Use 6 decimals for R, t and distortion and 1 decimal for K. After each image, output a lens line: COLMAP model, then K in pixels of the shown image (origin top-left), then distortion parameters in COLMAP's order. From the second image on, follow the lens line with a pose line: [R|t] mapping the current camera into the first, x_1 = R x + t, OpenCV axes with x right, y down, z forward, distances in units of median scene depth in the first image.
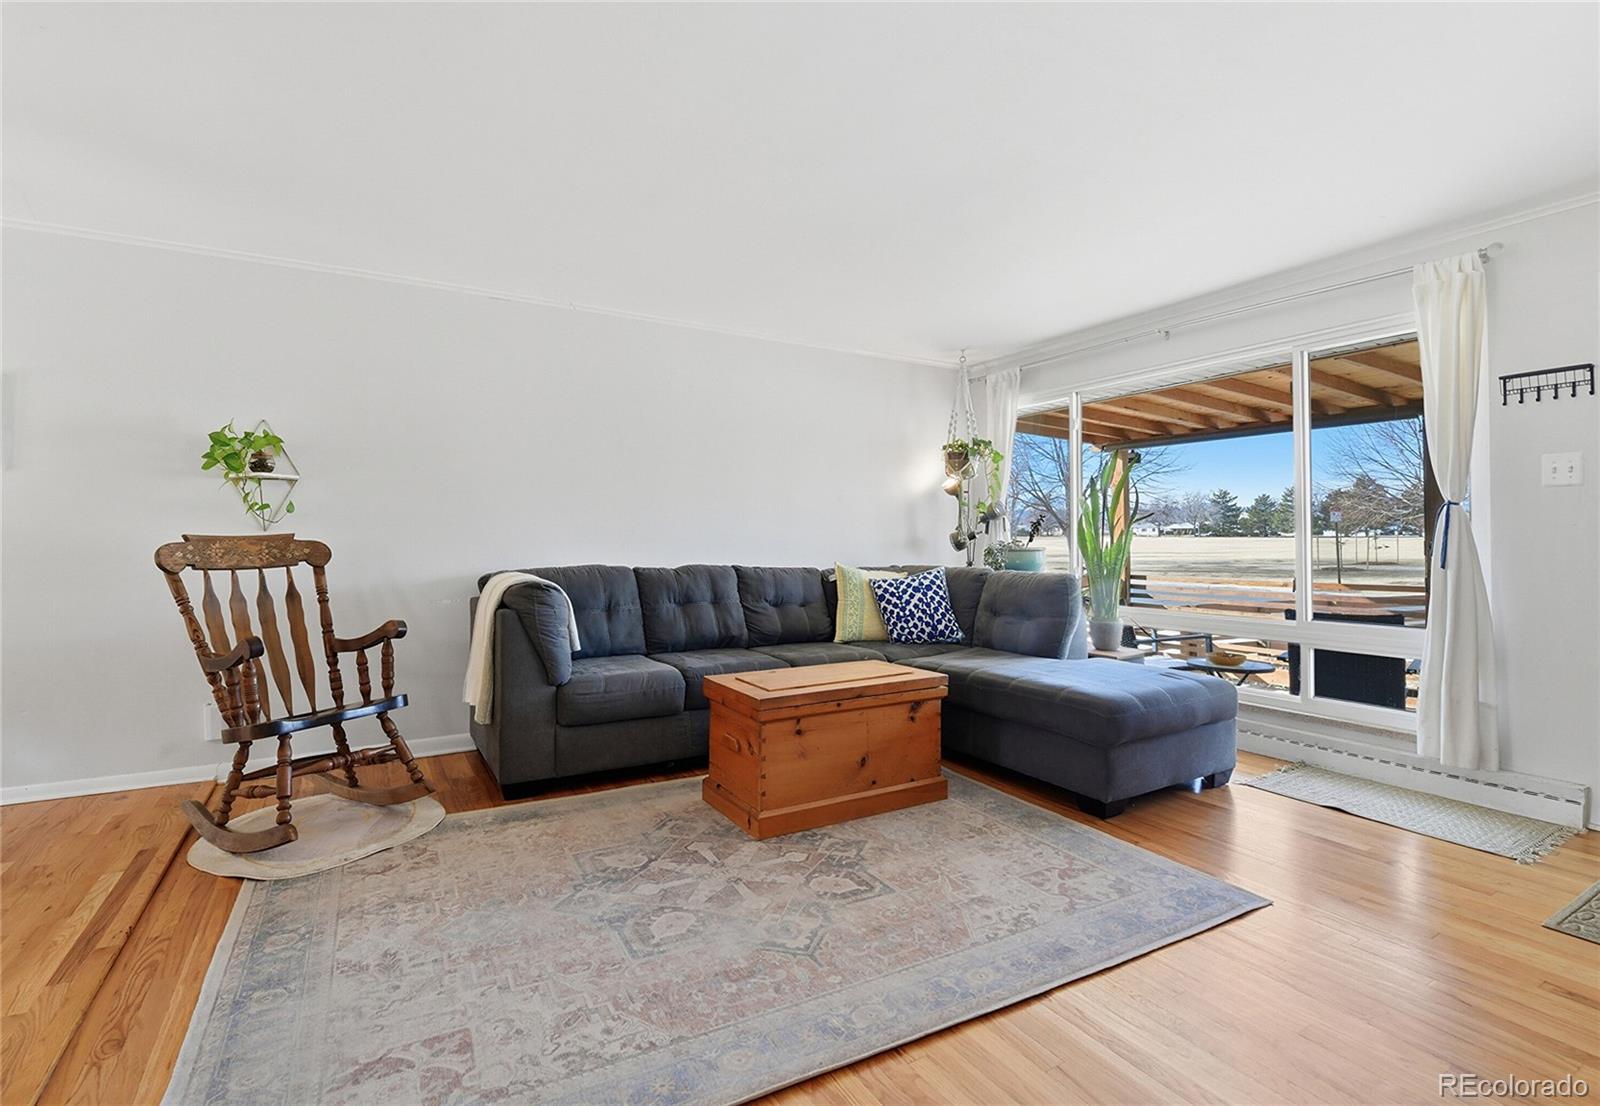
lens RADIAL K [[733.6, 0, 778.4], [0, 733.6, 539.7], [0, 0, 1]] dist [0.000444, -0.012386]
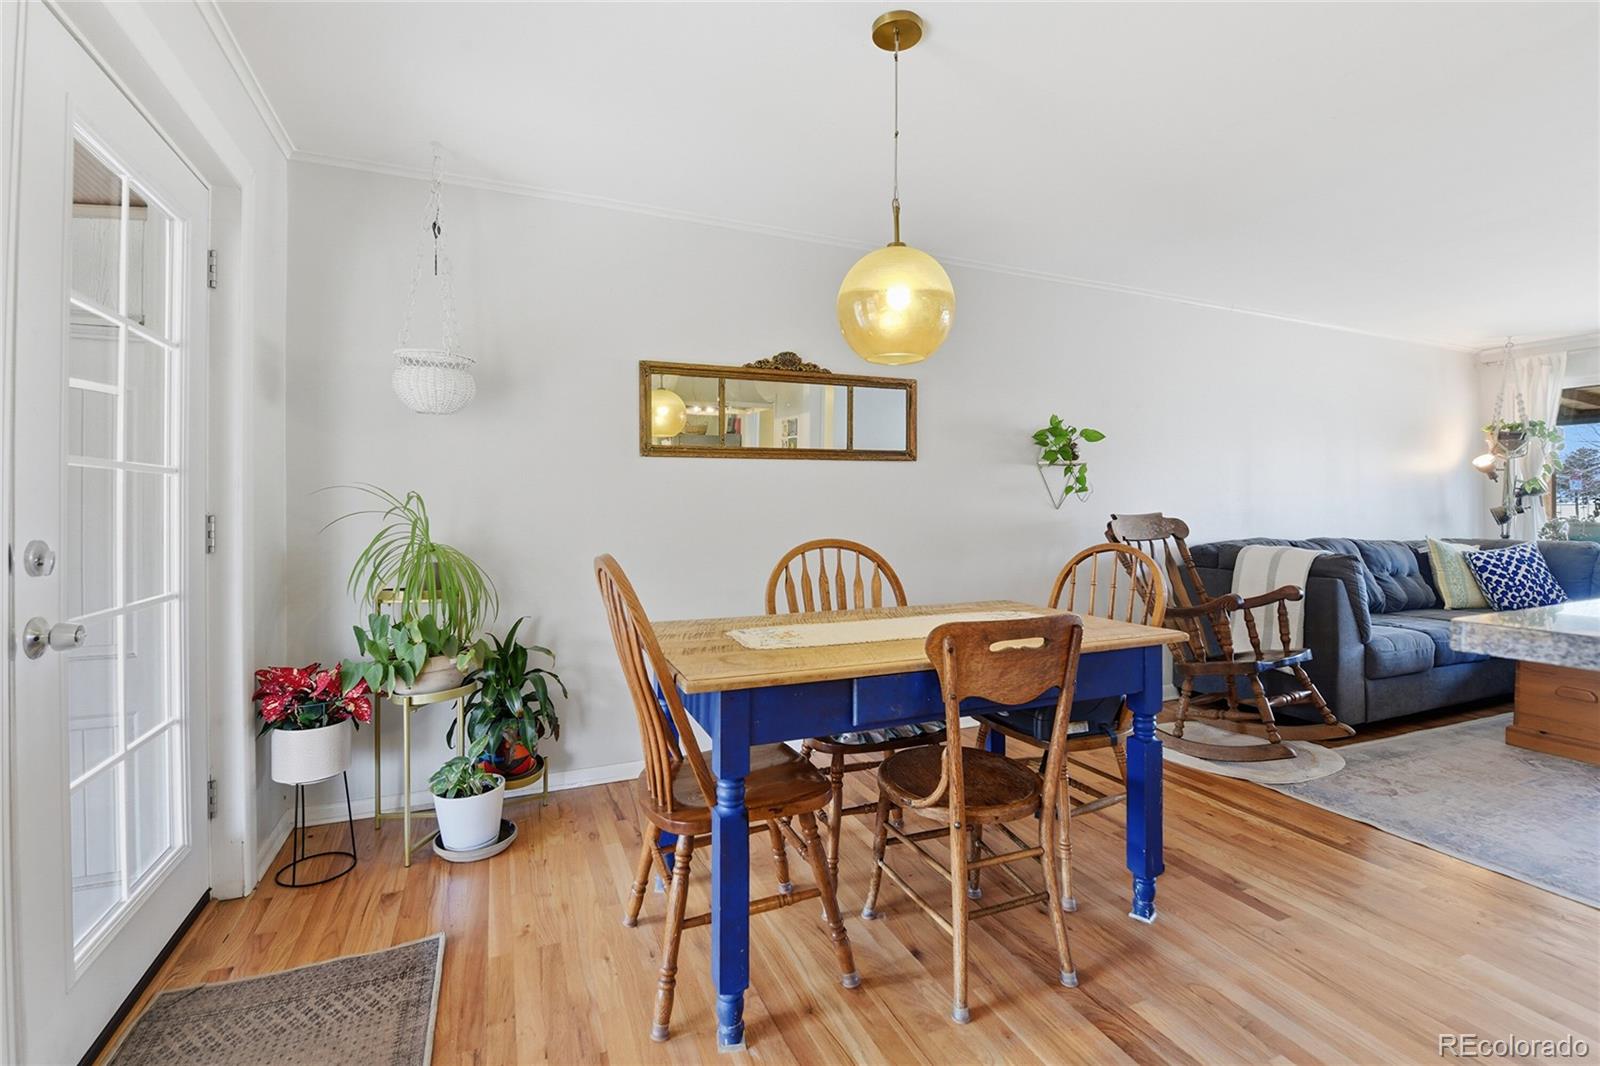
lens RADIAL K [[709.8, 0, 813.2], [0, 709.8, 502.4], [0, 0, 1]] dist [0.001843, -0.009921]
pose [[0.994366, 0.000869, -0.105998, -1.111456], [-0.001577, 0.999977, -0.006597, -0.015911], [0.105990, 0.006727, 0.994344, -0.217480]]
